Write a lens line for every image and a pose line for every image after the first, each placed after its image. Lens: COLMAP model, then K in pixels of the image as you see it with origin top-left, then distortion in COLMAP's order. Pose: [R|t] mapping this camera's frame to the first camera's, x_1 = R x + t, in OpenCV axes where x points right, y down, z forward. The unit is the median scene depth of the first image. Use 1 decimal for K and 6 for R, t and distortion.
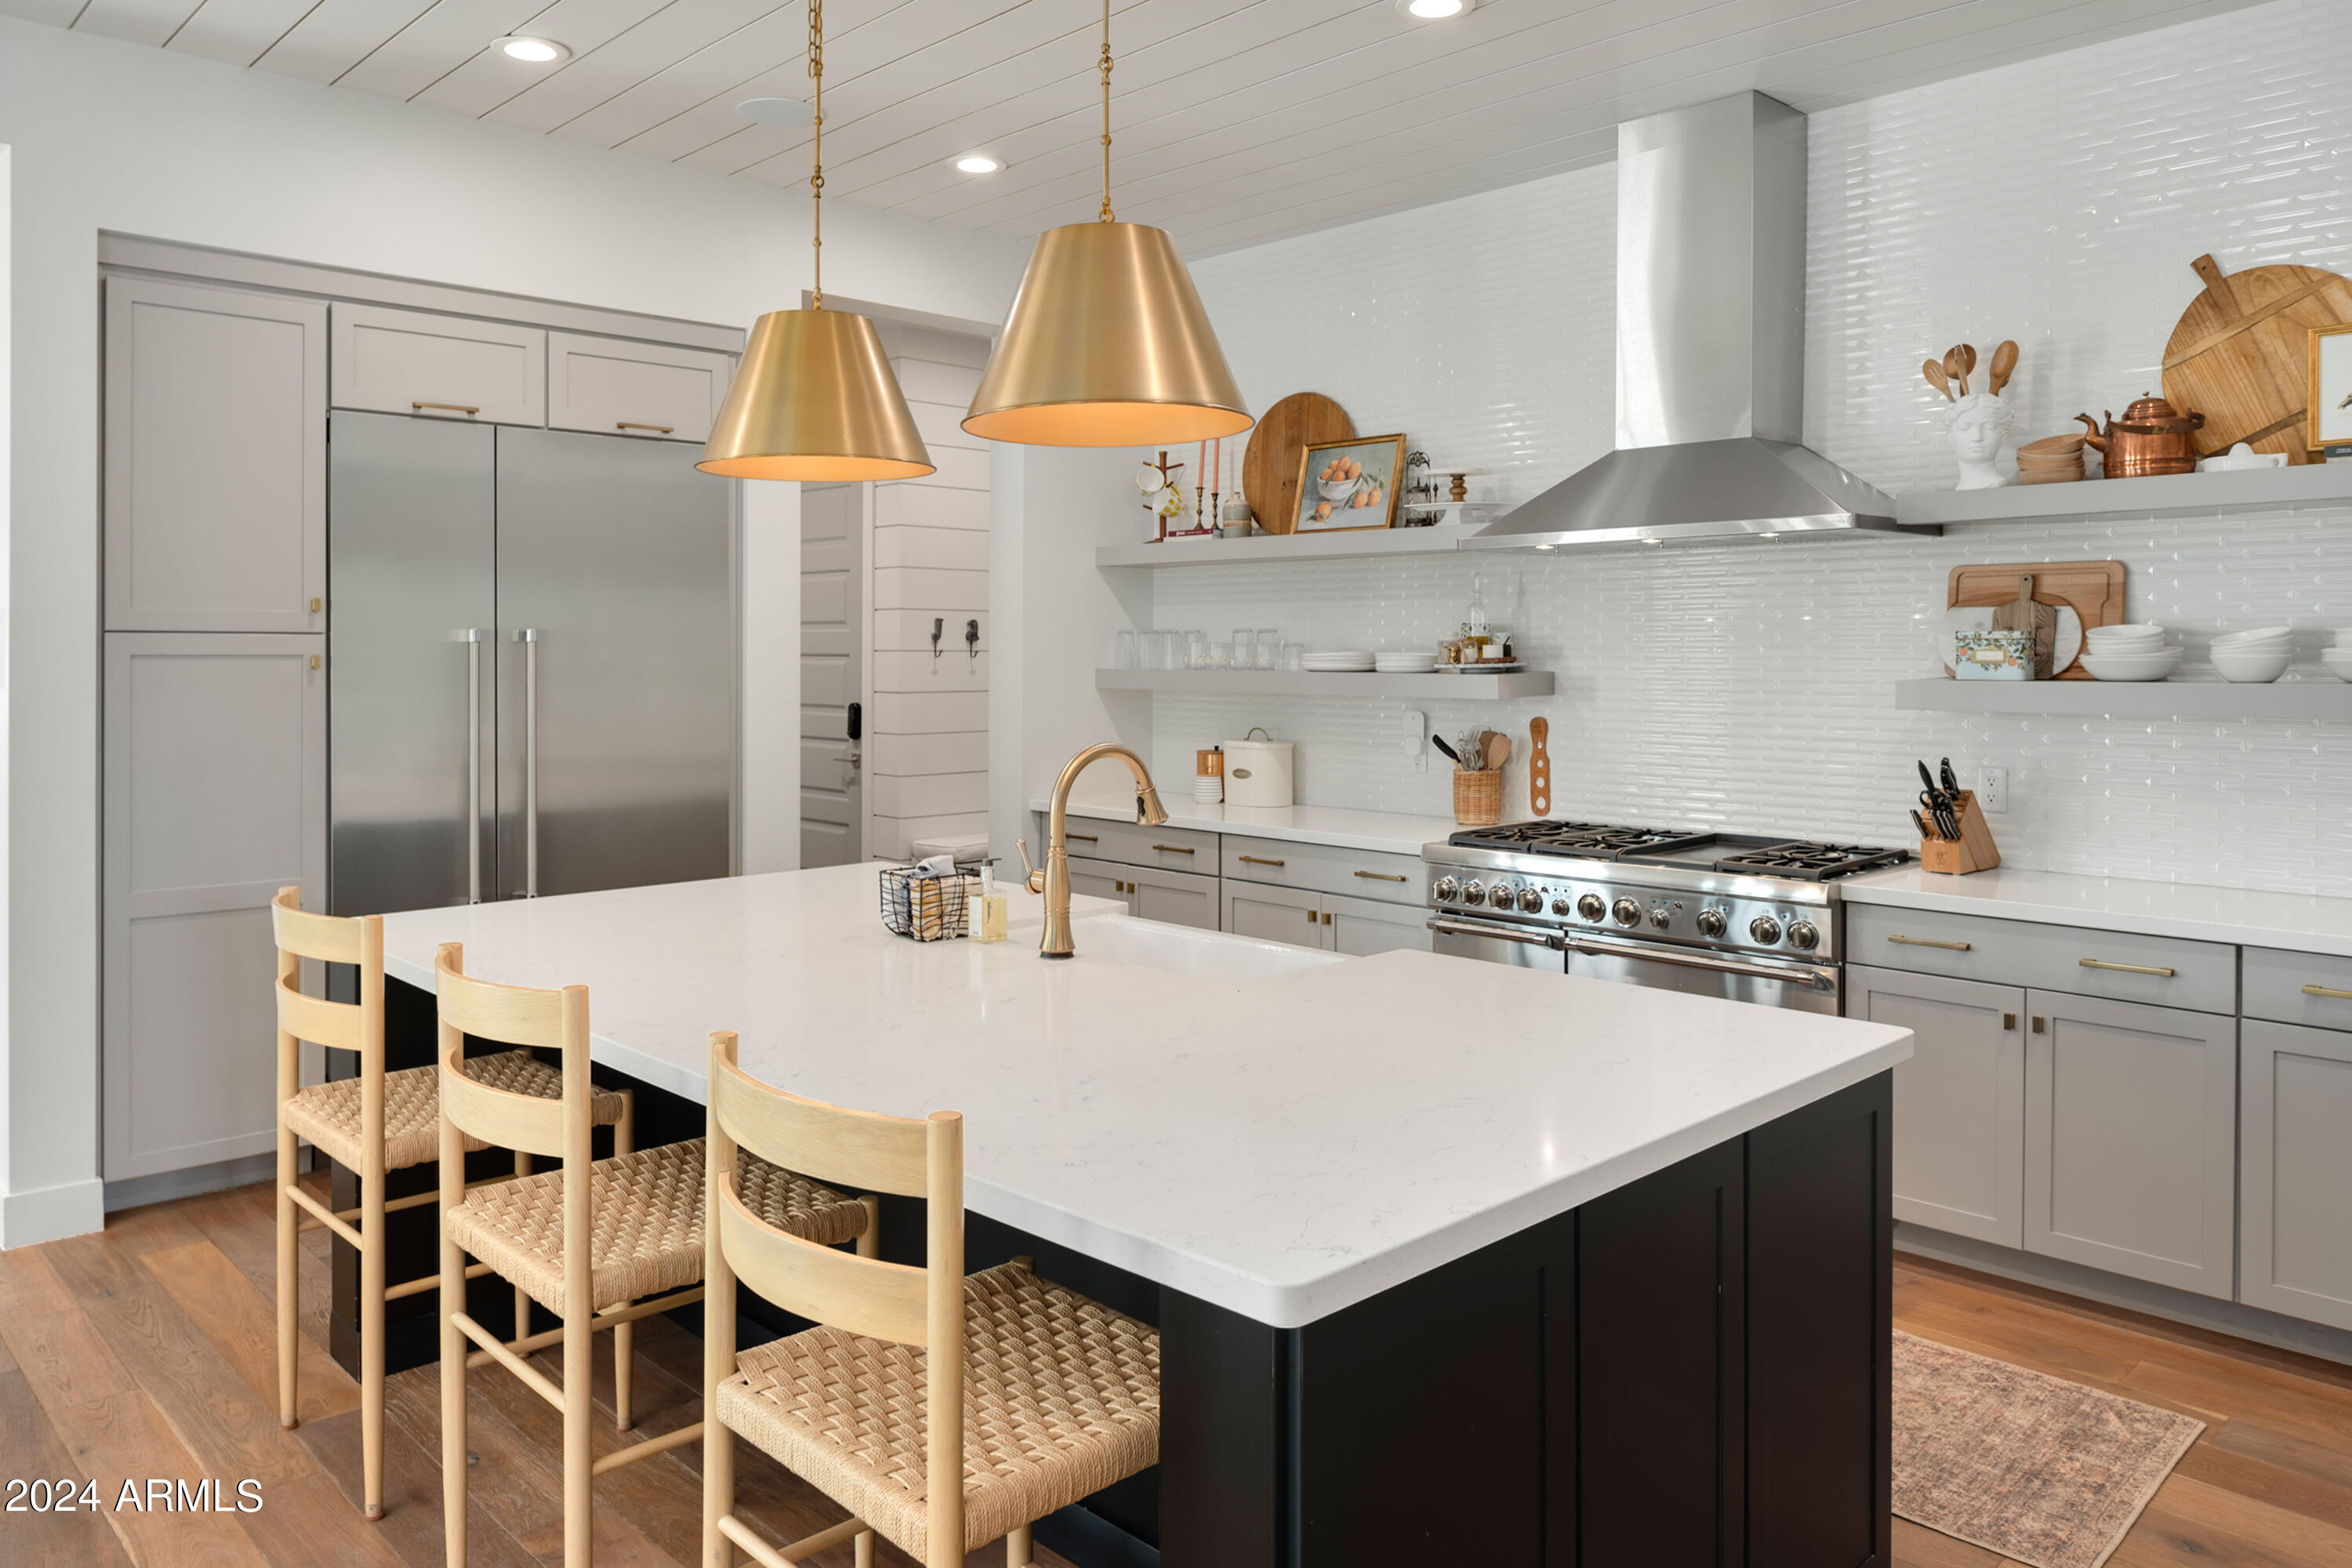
lens RADIAL K [[1618.4, 0, 1176.0], [0, 1618.4, 784.0], [0, 0, 1]] dist [-0.006600, -0.004418]
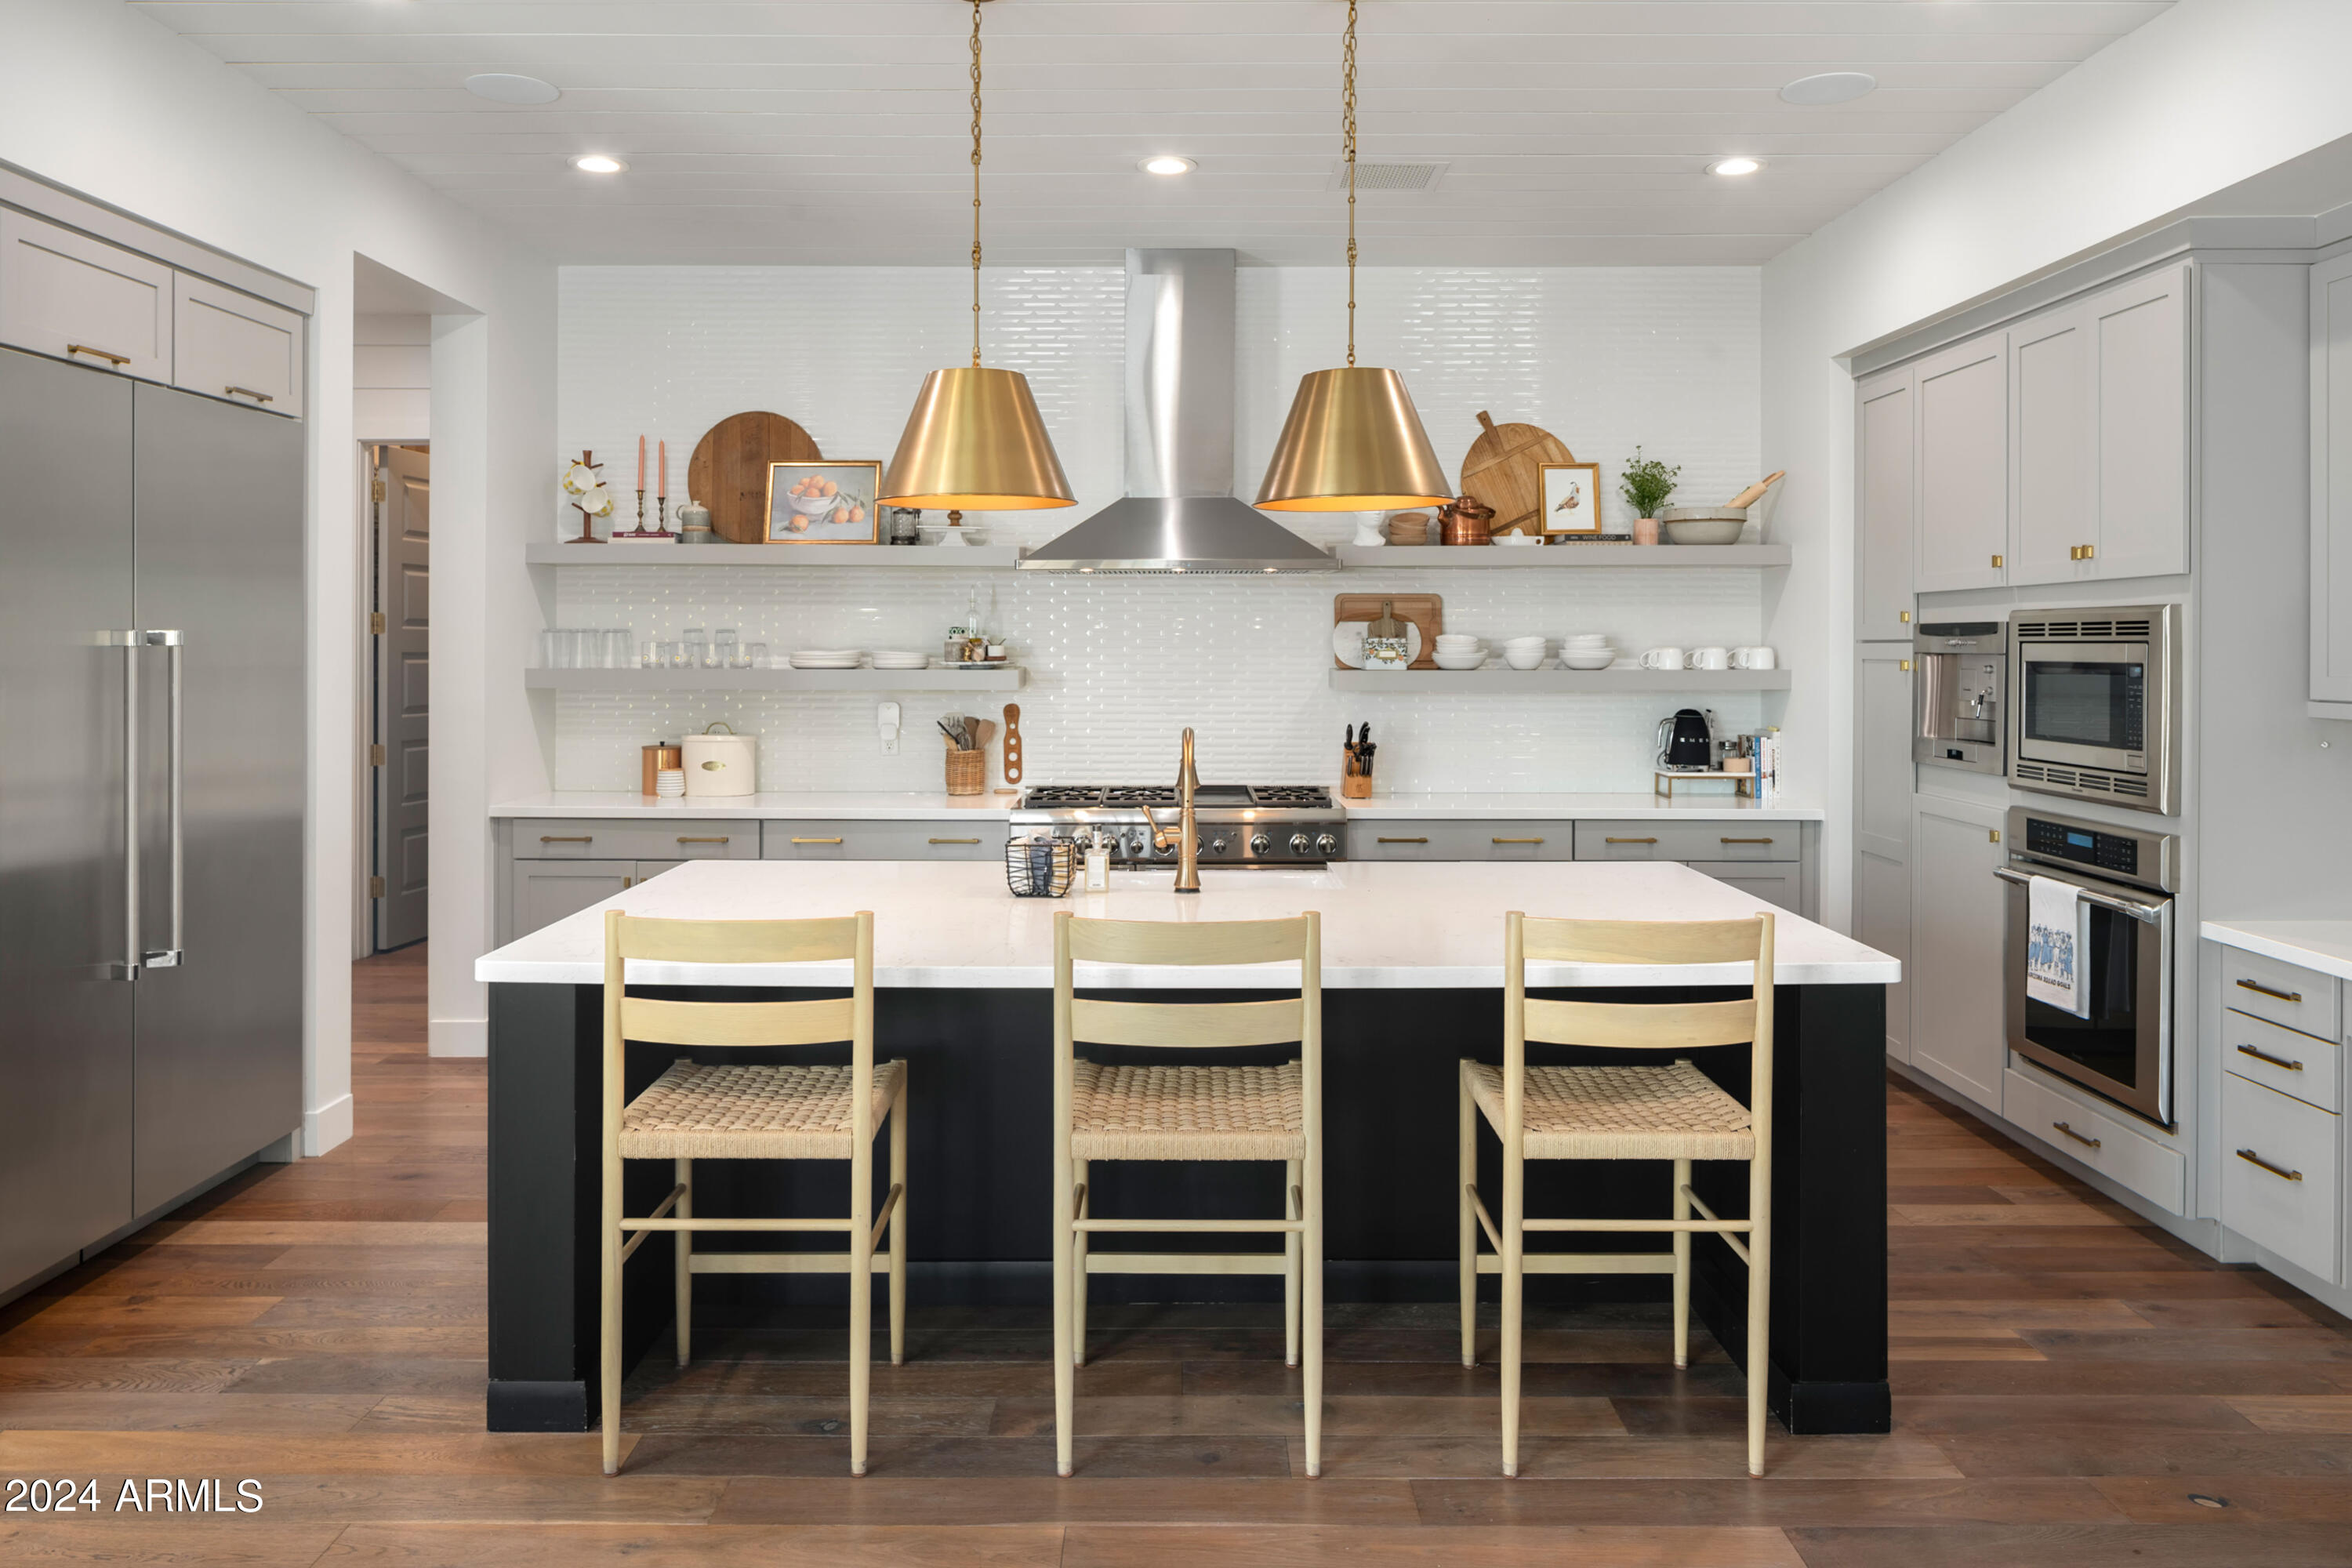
lens RADIAL K [[1604.1, 0, 1176.0], [0, 1604.1, 798.4], [0, 0, 1]] dist [0.001168, -0.000462]
pose [[0.697978, -0.070616, 0.712629, -0.648107], [0.057206, 0.997444, 0.042809, -0.016765], [-0.713831, 0.010887, 0.700234, 0.063226]]
